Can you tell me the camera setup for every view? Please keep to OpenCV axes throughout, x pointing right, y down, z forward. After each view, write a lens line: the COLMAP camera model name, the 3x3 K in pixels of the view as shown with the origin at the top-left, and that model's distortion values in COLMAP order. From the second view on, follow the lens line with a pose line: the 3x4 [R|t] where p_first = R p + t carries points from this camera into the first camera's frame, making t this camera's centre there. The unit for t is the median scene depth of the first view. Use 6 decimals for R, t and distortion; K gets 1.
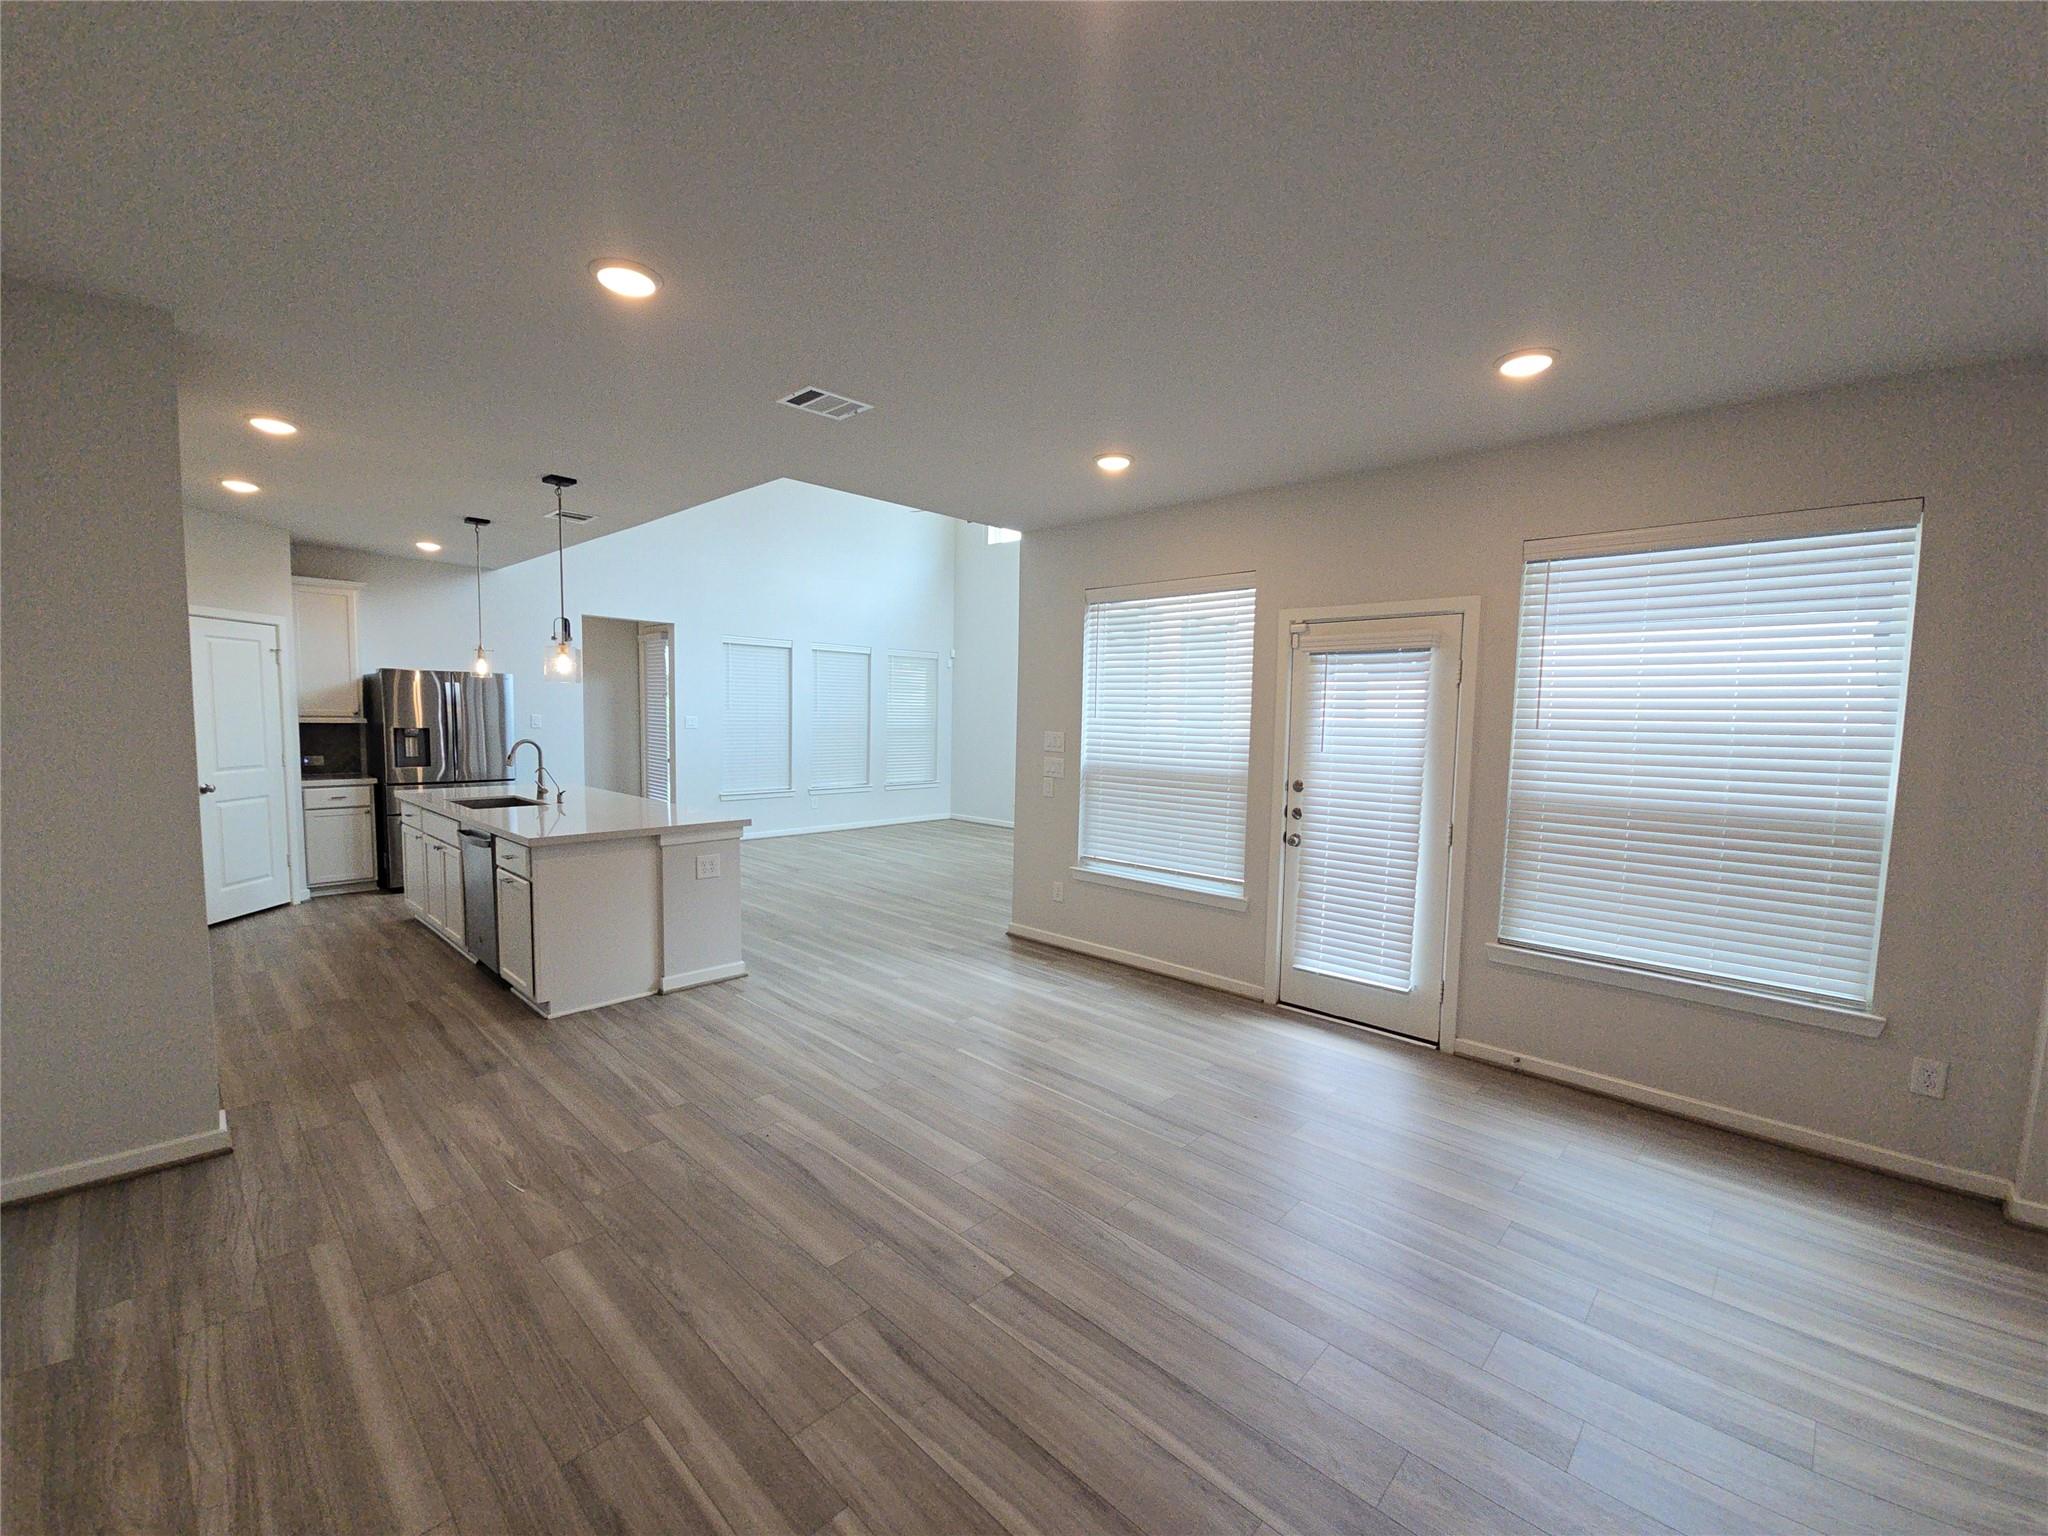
lens RADIAL K [[840.7, 0, 1024.4], [0, 840.7, 774.0], [0, 0, 1]] dist [-0.002185, -0.002469]
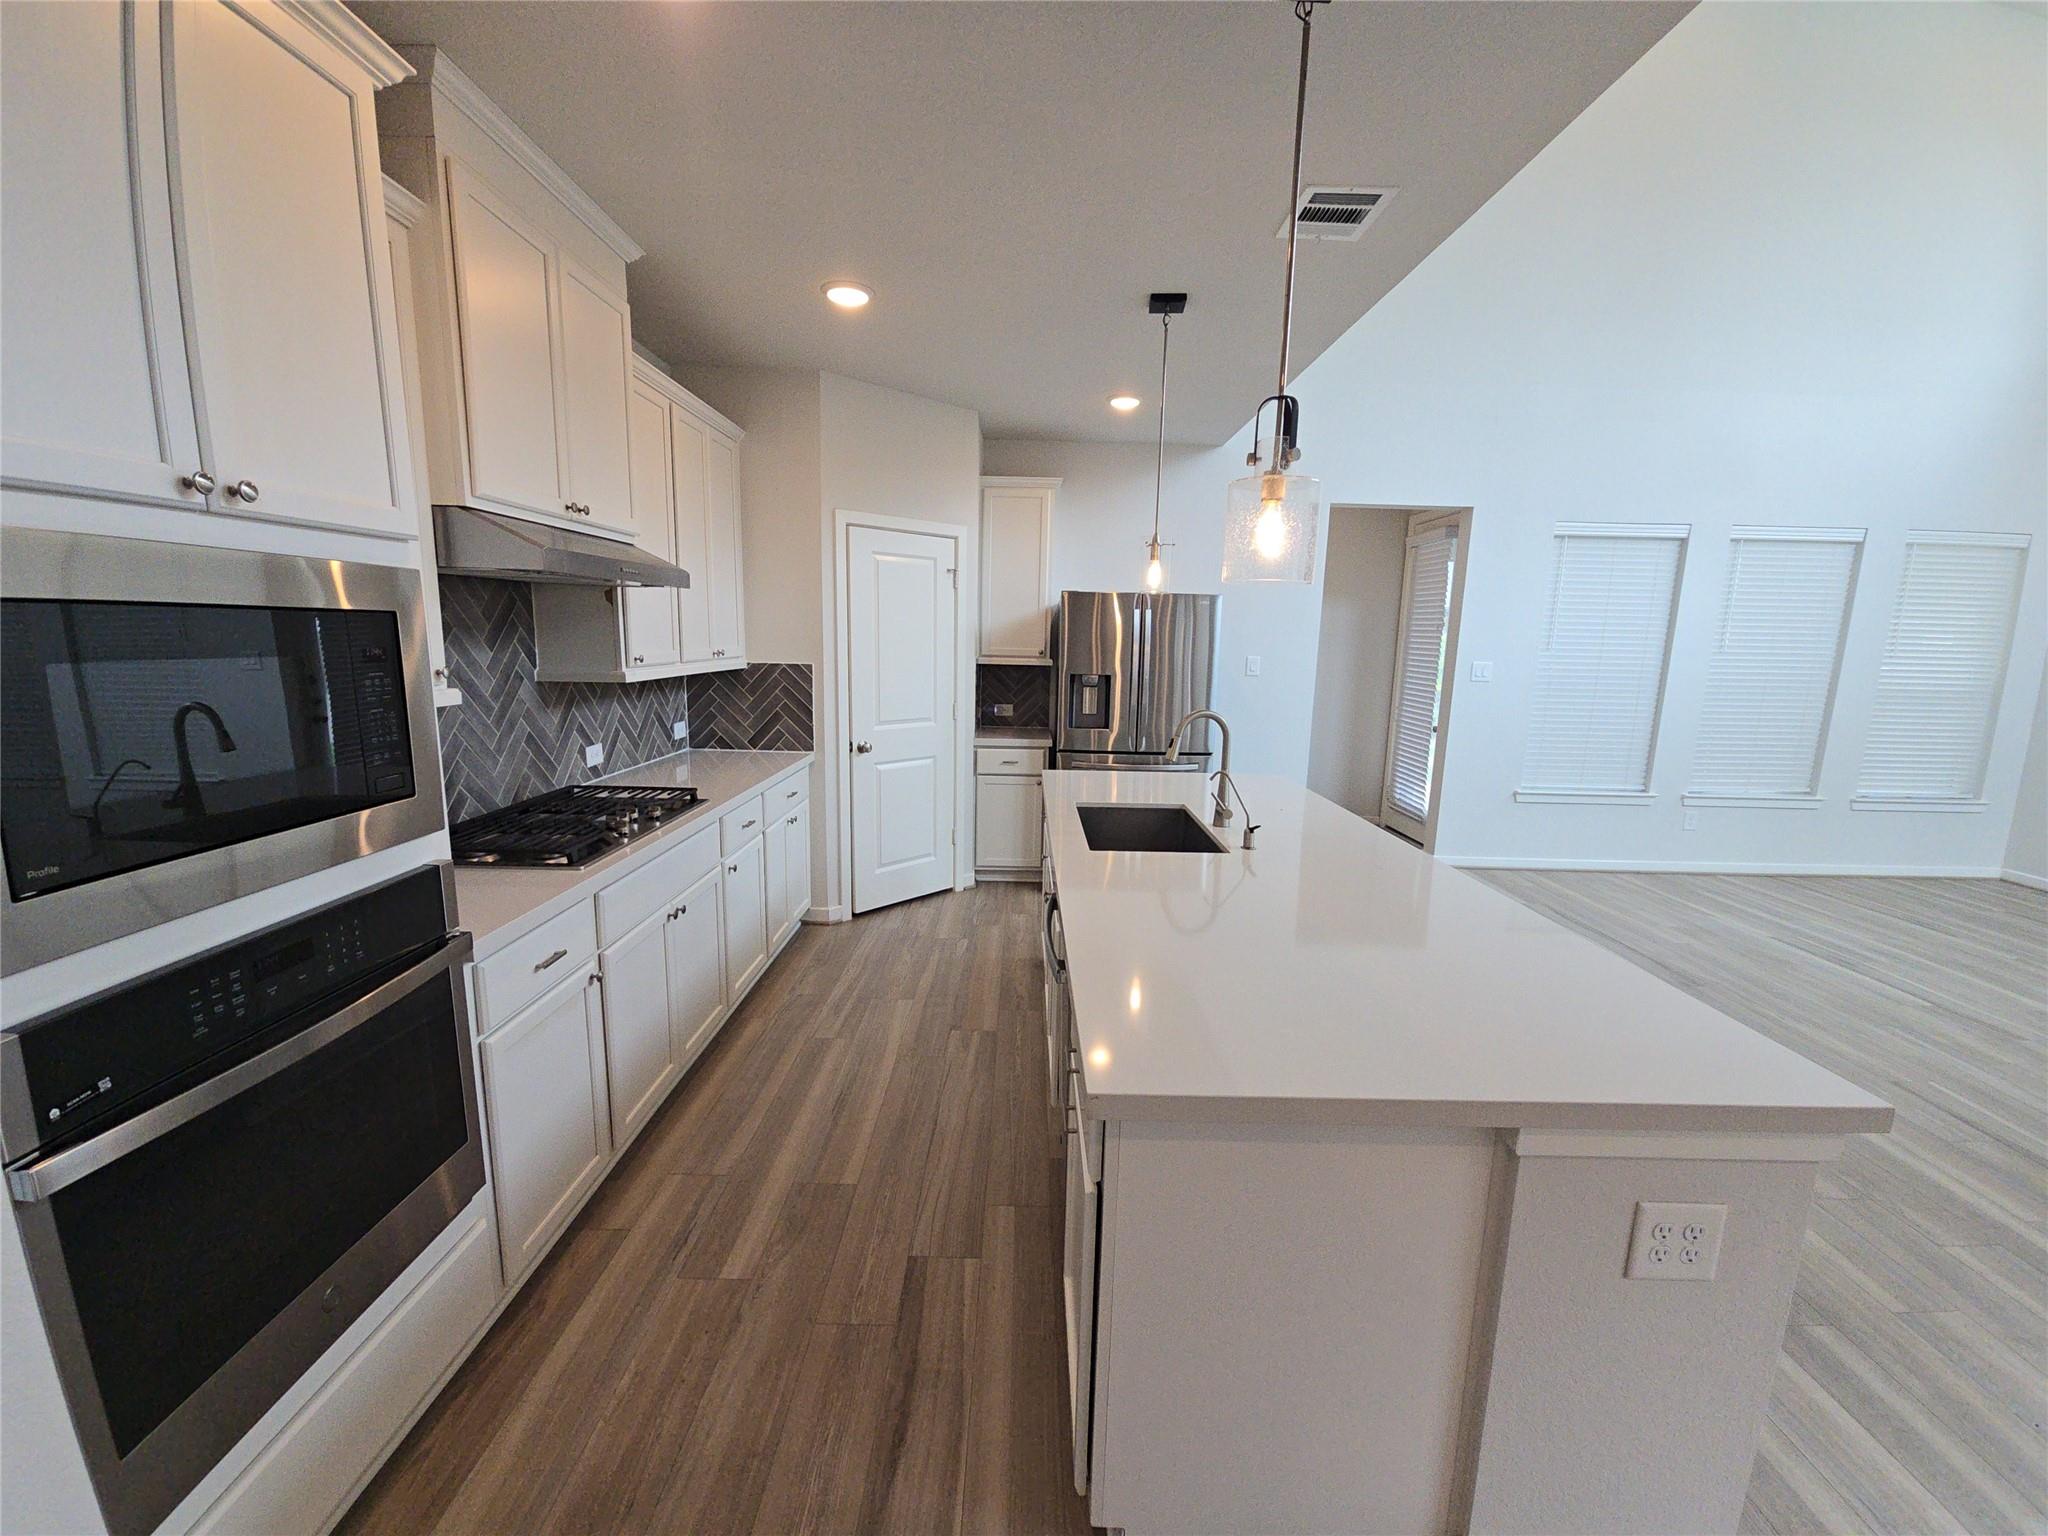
lens RADIAL K [[840.7, 0, 1020.5], [0, 840.7, 784.3], [0, 0, 1]] dist [-0.002185, -0.002469]
pose [[0.679906, 0.124076, -0.722726, -0.249624], [-0.062621, 0.991805, 0.111360, -0.039811], [0.730621, -0.030456, 0.682104, 0.483356]]
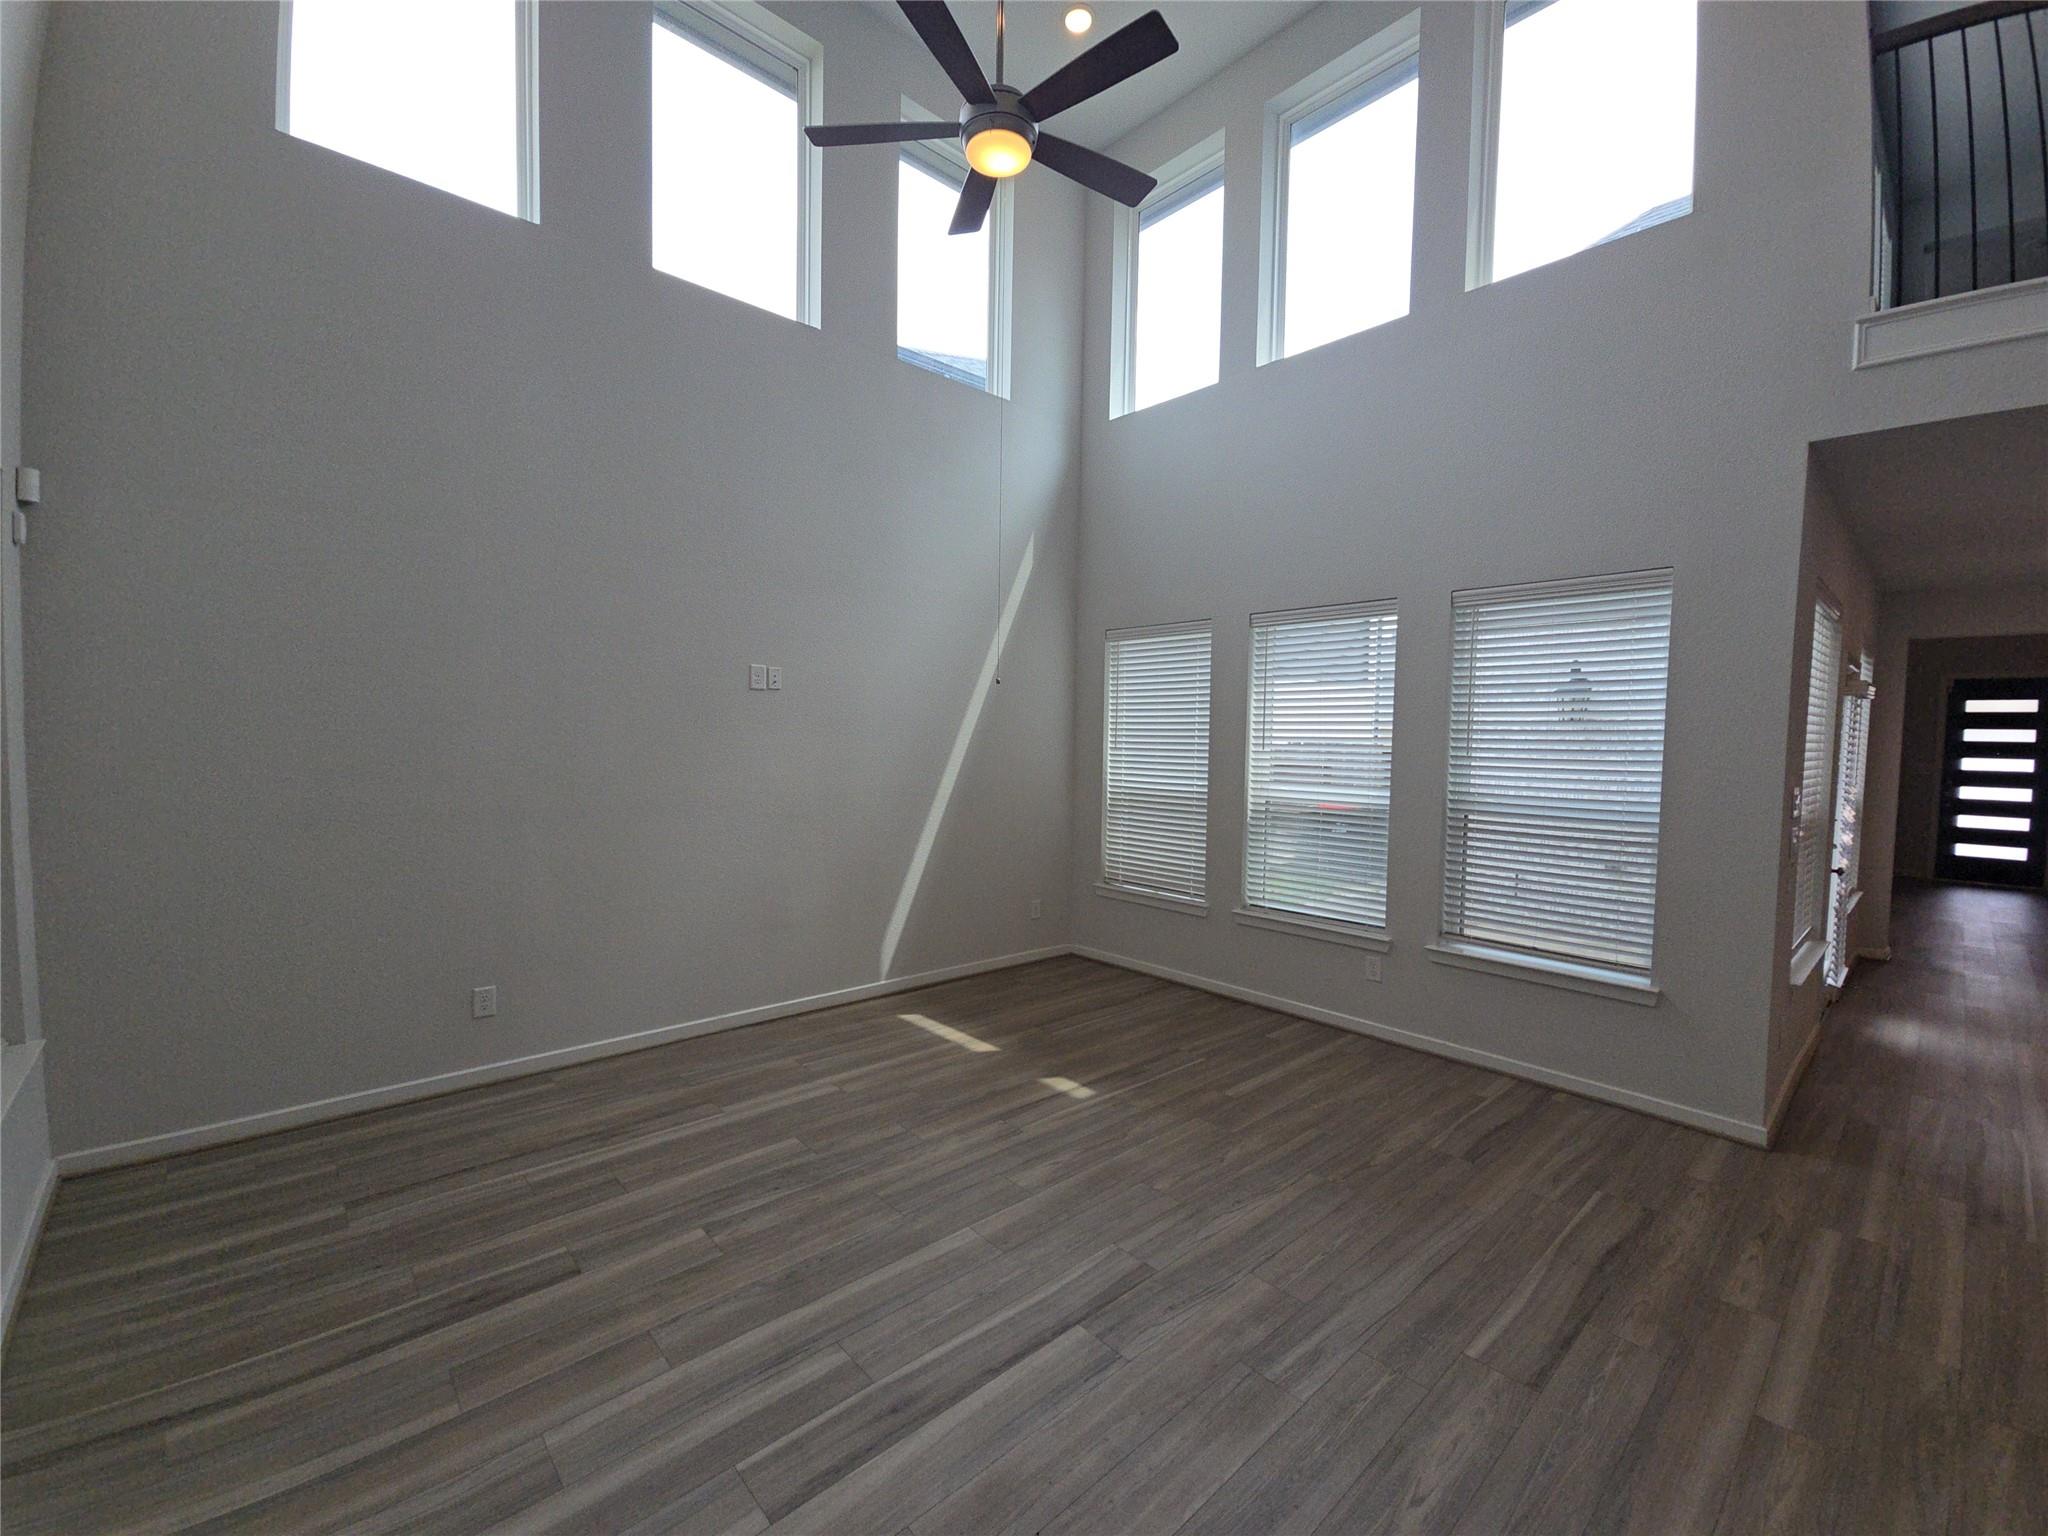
lens RADIAL K [[840.7, 0, 1023.6], [0, 840.7, 766.2], [0, 0, 1]] dist [-0.002185, -0.002469]
pose [[0.077862, -0.056192, 0.995379, -0.556477], [0.057624, 0.996995, 0.051775, -0.114767], [-0.995297, 0.053327, 0.080866, 1.323809]]
